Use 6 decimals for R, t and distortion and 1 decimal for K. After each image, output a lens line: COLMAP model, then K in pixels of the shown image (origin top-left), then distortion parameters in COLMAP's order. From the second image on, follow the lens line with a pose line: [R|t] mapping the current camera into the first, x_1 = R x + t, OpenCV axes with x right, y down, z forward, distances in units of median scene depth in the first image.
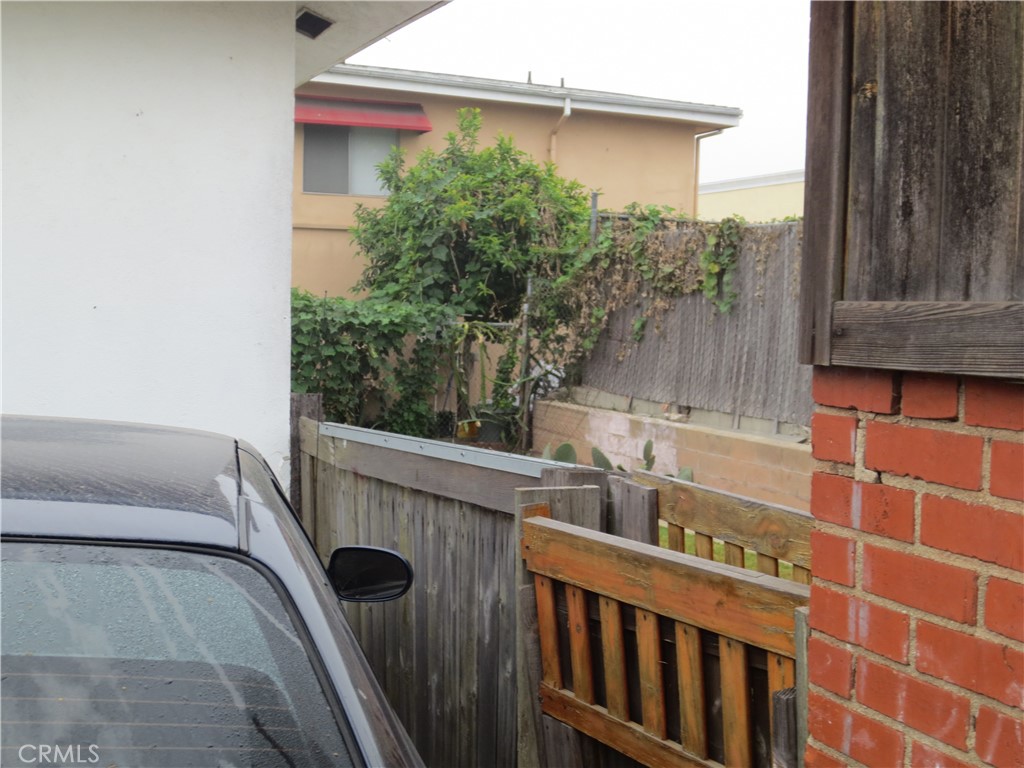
lens RADIAL K [[1346.5, 0, 512.0], [0, 1346.5, 383.7], [0, 0, 1]] dist [-0.073968, 0.000000]
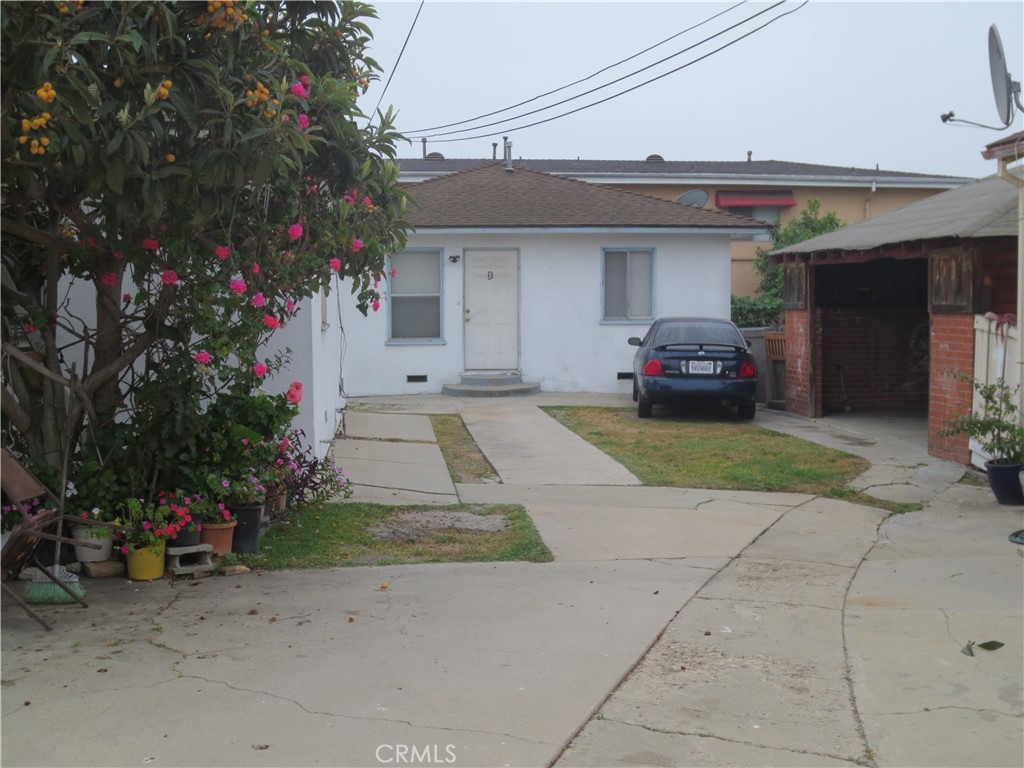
lens RADIAL K [[1346.5, 0, 510.8], [0, 1346.5, 384.3], [0, 0, 1]] dist [-0.073968, 0.000000]
pose [[0.949928, -0.009273, -0.312330, 0.154301], [0.012188, 0.999898, 0.007384, 0.046502], [0.312230, -0.010821, 0.949945, -0.979133]]
